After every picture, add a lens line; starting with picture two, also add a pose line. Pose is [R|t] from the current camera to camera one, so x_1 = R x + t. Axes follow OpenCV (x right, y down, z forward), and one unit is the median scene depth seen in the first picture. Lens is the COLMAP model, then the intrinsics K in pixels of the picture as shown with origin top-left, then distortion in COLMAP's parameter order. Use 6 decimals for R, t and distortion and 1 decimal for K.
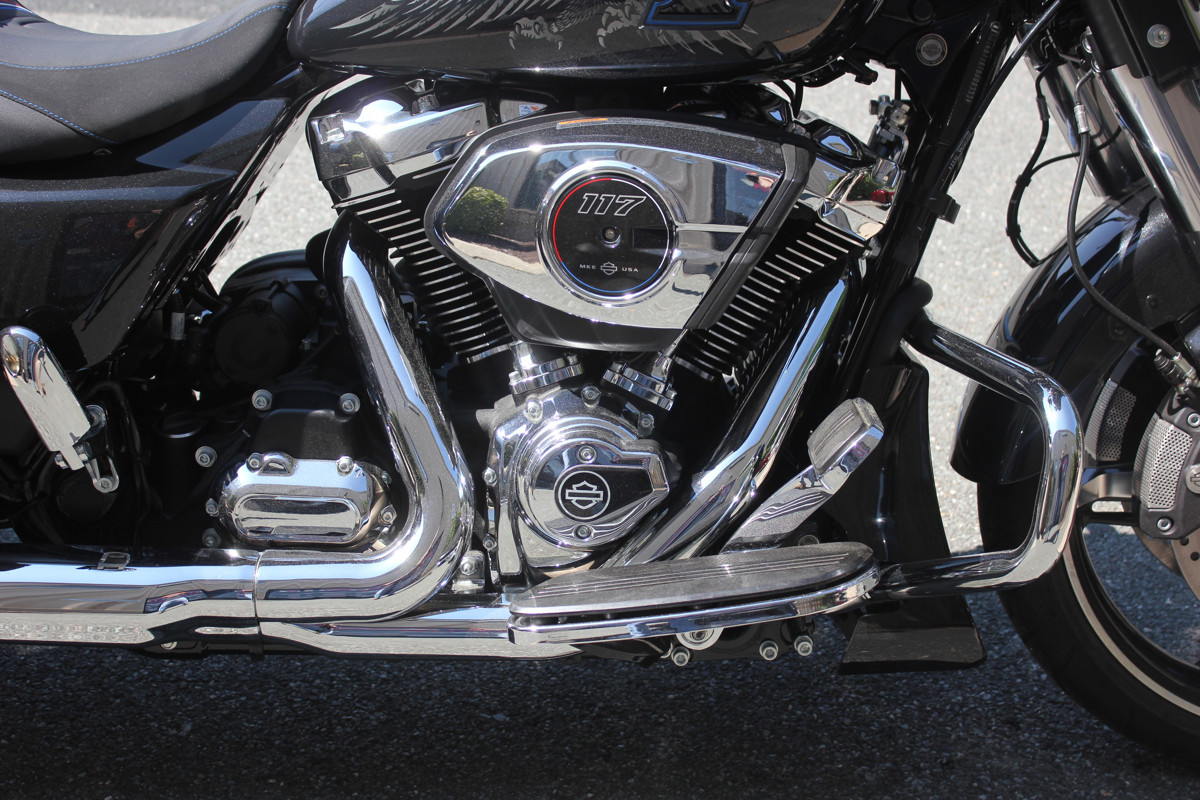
lens RADIAL K [[1743.3, 0, 600.0], [0, 1743.3, 400.0], [0, 0, 1]] dist [-0.045086, 0.188364]
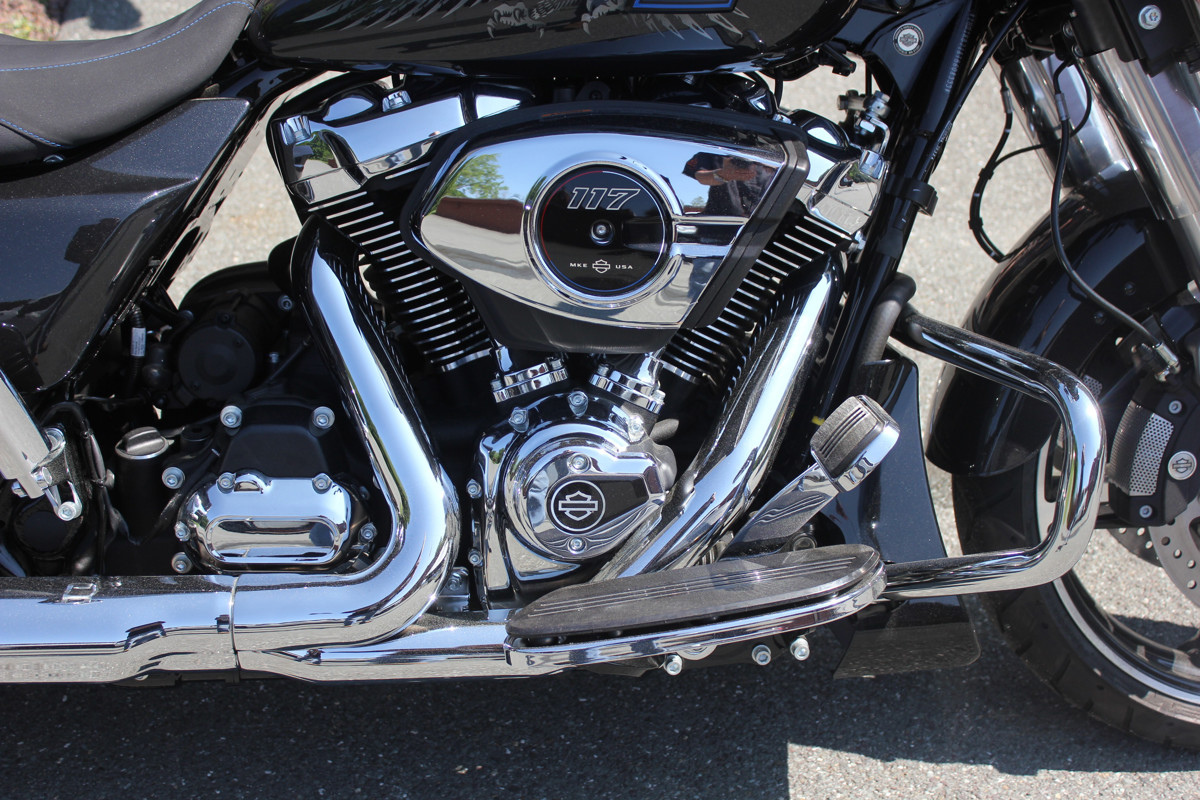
lens RADIAL K [[1500.1, 0, 600.0], [0, 1500.1, 400.0], [0, 0, 1]] dist [-0.075522, 0.084303]
pose [[0.997062, -0.032081, 0.069563, -0.048908], [0.032045, 0.999485, 0.001644, -0.003962], [-0.069580, 0.000590, 0.997576, 0.169007]]
